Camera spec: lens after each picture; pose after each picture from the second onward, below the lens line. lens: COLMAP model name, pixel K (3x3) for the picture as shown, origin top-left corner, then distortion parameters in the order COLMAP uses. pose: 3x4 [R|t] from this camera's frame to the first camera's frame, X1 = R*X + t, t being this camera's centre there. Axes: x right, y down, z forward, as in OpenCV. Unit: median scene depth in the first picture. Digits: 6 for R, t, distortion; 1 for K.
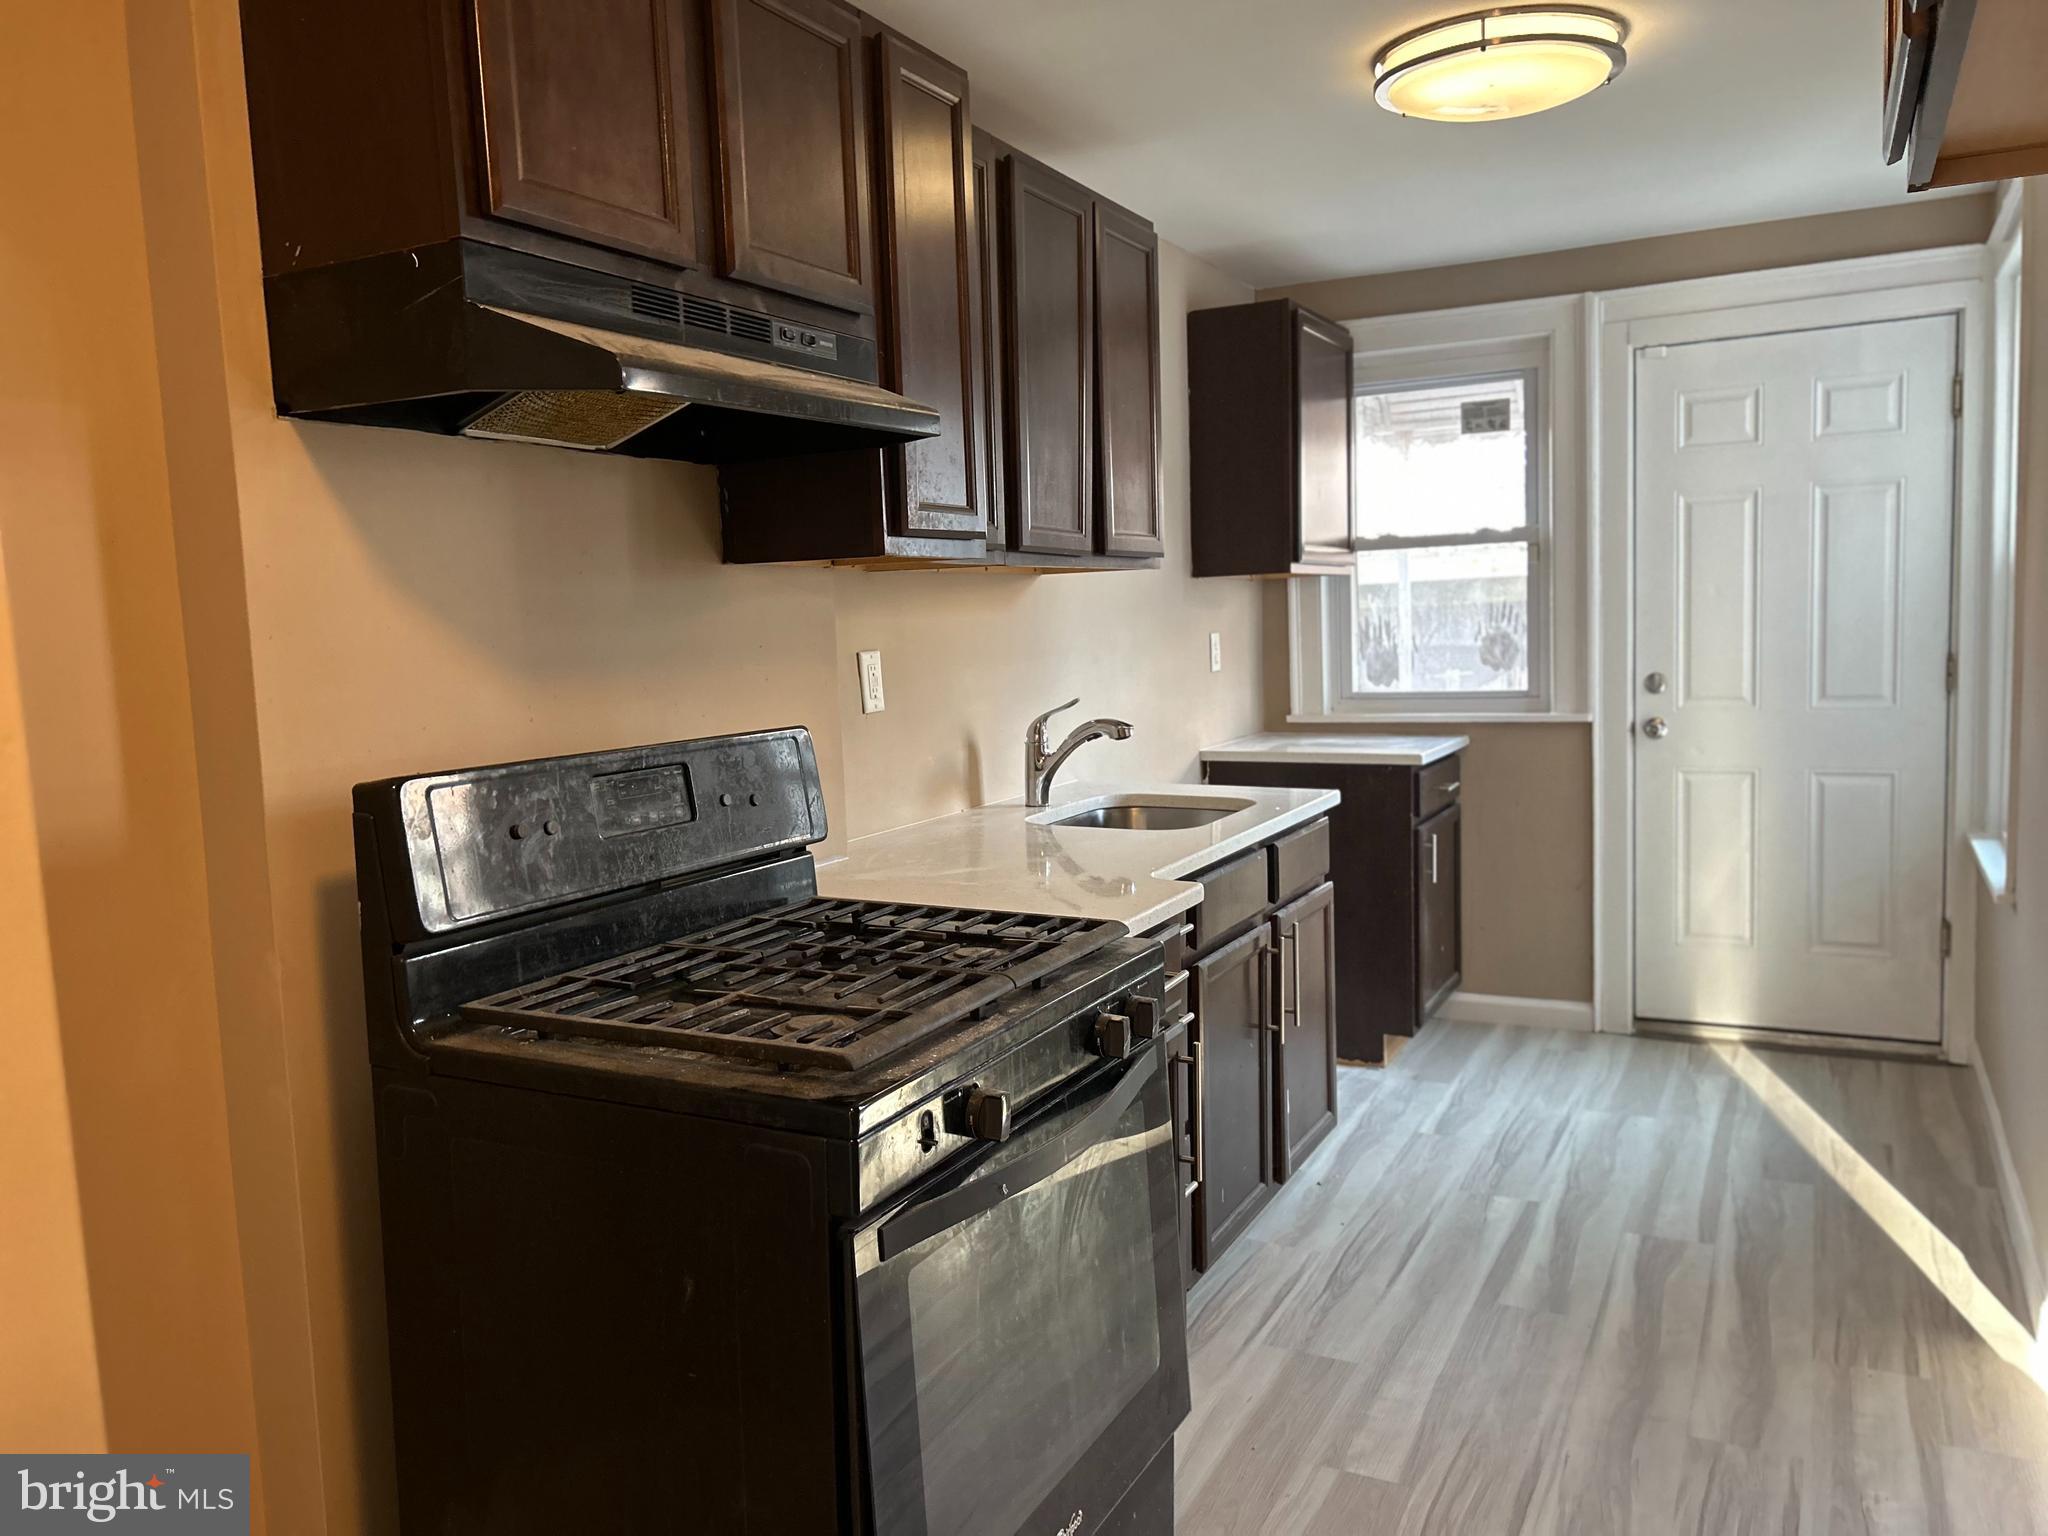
lens RADIAL K [[1533.0, 0, 1034.0], [0, 1533.0, 772.9], [0, 0, 1]] dist [0.034430, -0.008051]
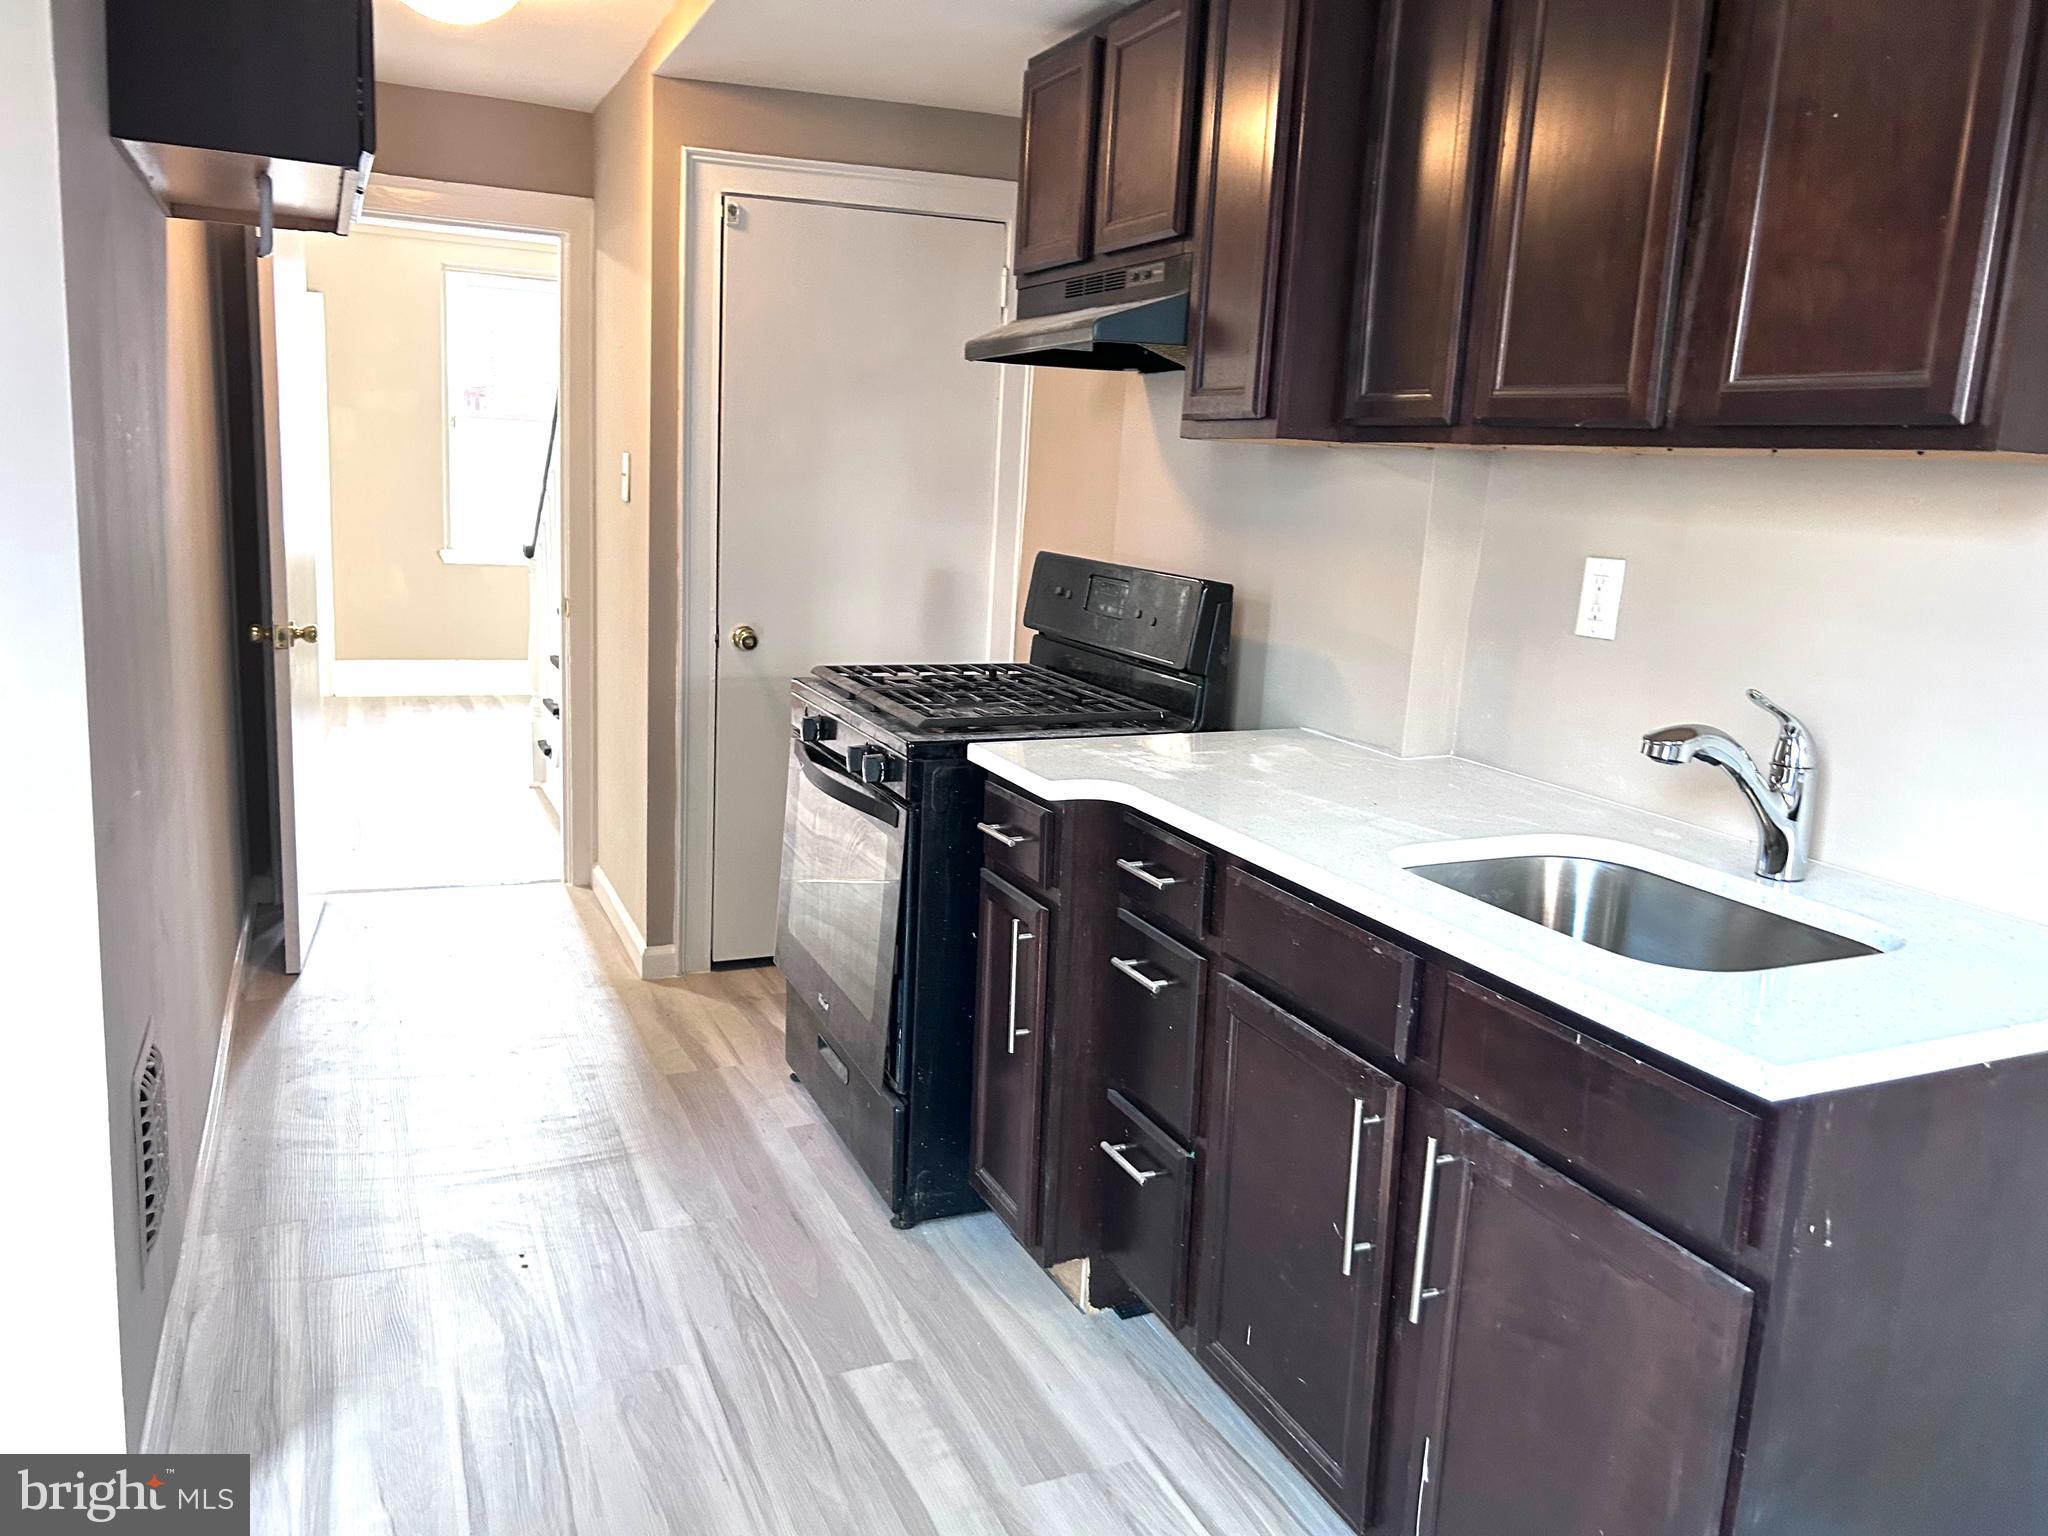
lens RADIAL K [[1539.4, 0, 1022.8], [0, 1539.4, 770.4], [0, 0, 1]] dist [0.054548, -0.066568]
pose [[-0.633736, 0.150413, -0.758785, 0.855586], [-0.108243, 0.954019, 0.279519, -0.203774], [0.765939, 0.259274, -0.588315, 1.565379]]
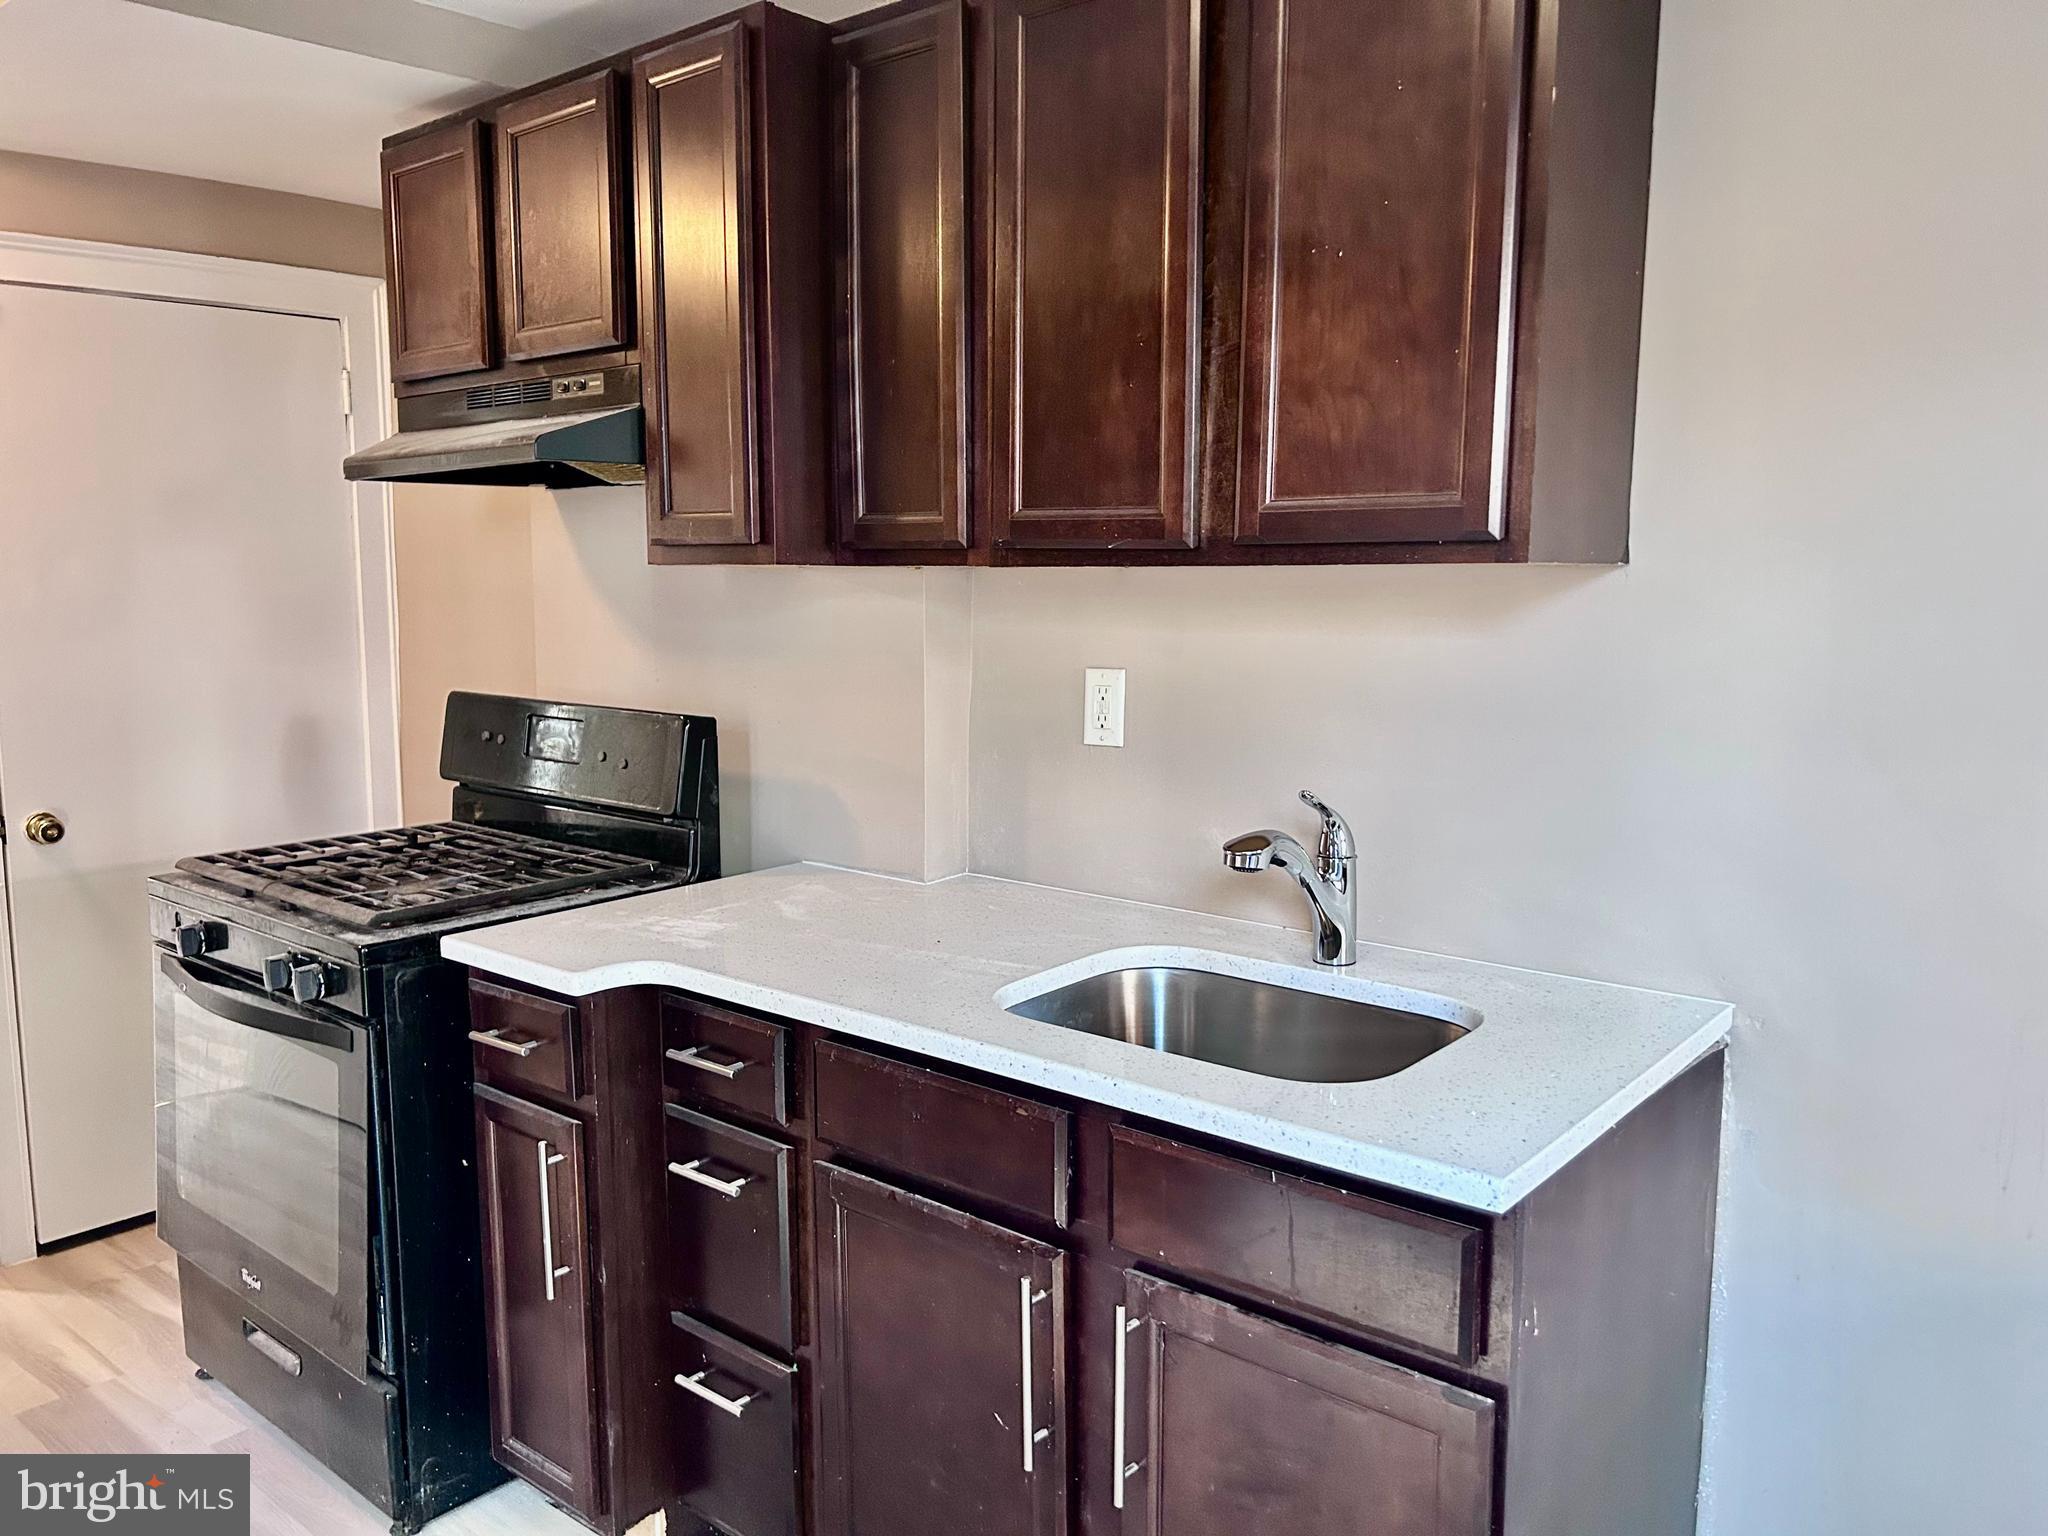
lens RADIAL K [[1490.7, 0, 1026.0], [0, 1490.7, 786.2], [0, 0, 1]] dist [0.045172, -0.057079]
pose [[-0.213295, 0.164780, -0.962992, 0.812687], [-0.097662, 0.977141, 0.188833, -0.200753], [0.972094, 0.134325, -0.192326, 1.381917]]
